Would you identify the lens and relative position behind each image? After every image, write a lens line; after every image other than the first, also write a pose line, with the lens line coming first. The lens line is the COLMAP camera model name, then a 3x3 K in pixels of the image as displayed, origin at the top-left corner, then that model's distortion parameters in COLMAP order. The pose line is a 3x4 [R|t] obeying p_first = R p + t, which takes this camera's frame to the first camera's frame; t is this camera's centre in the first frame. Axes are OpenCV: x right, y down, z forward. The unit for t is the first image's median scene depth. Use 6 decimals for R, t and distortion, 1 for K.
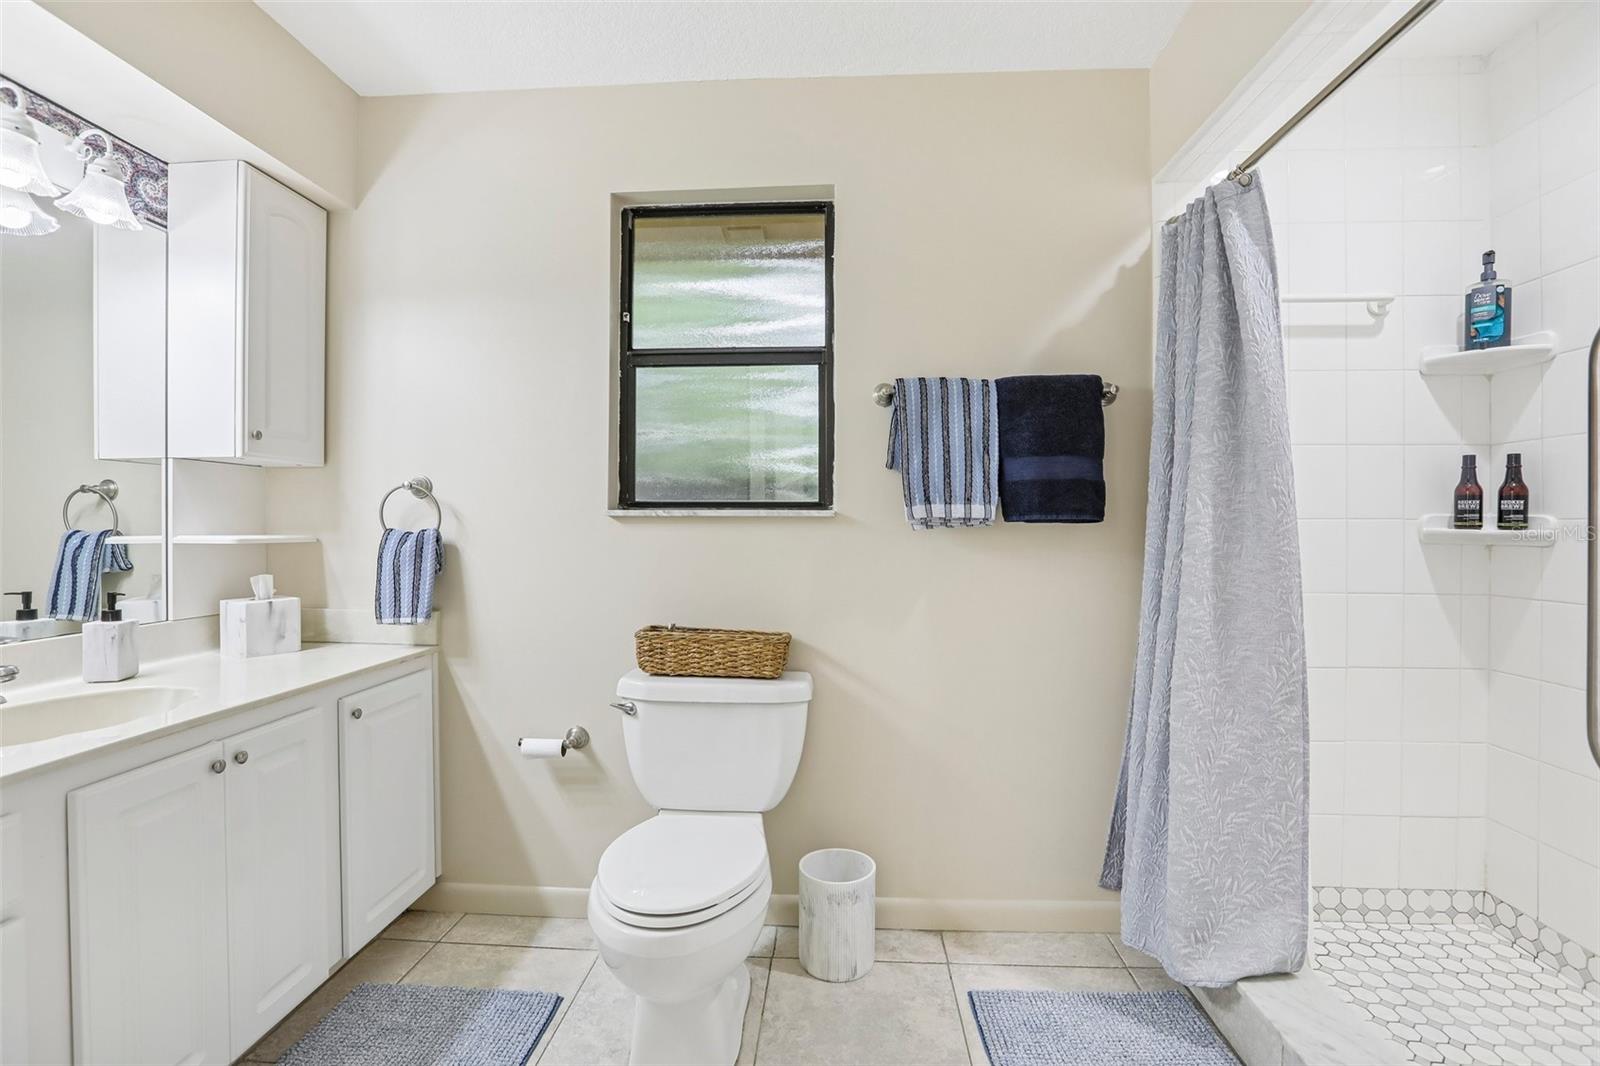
lens RADIAL K [[729.7, 0, 806.1], [0, 729.7, 522.6], [0, 0, 1]] dist [-0.046172, 0.014291]
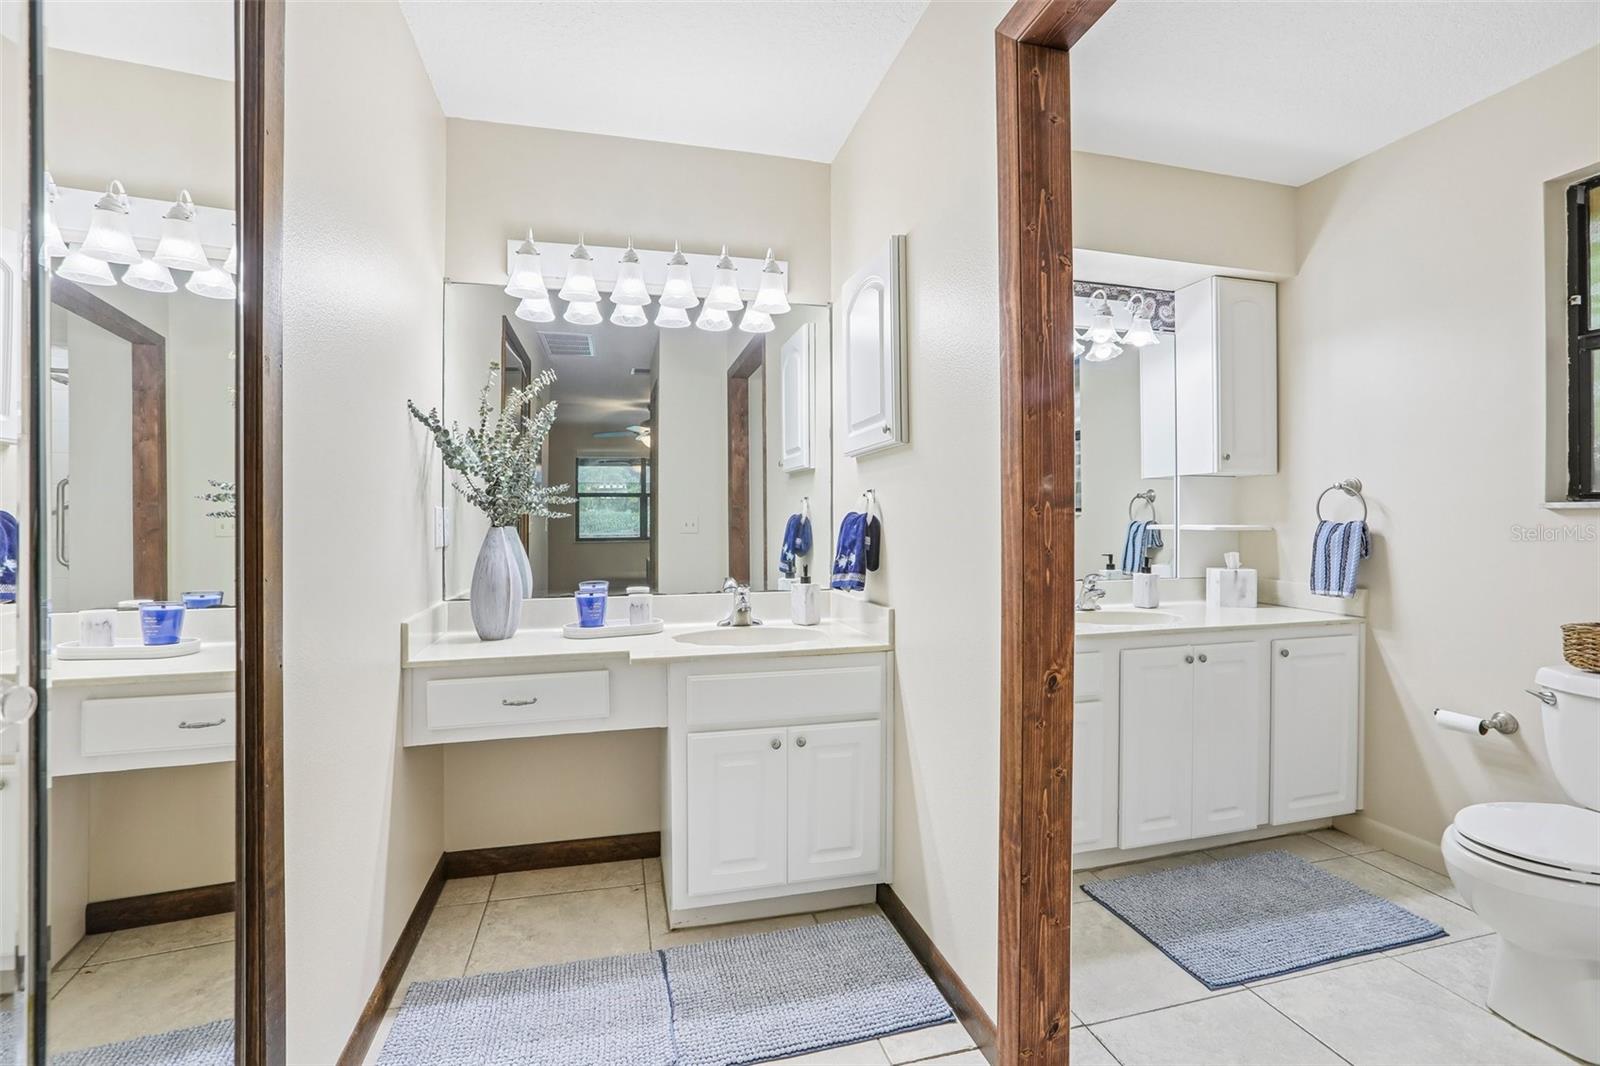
lens RADIAL K [[729.7, 0, 793.6], [0, 729.7, 526.1], [0, 0, 1]] dist [-0.046172, 0.014291]
pose [[0.301034, 0.009085, -0.953570, 0.352205], [0.000346, 0.999954, 0.009636, 0.005977], [0.953613, -0.003230, 0.301017, -0.281969]]
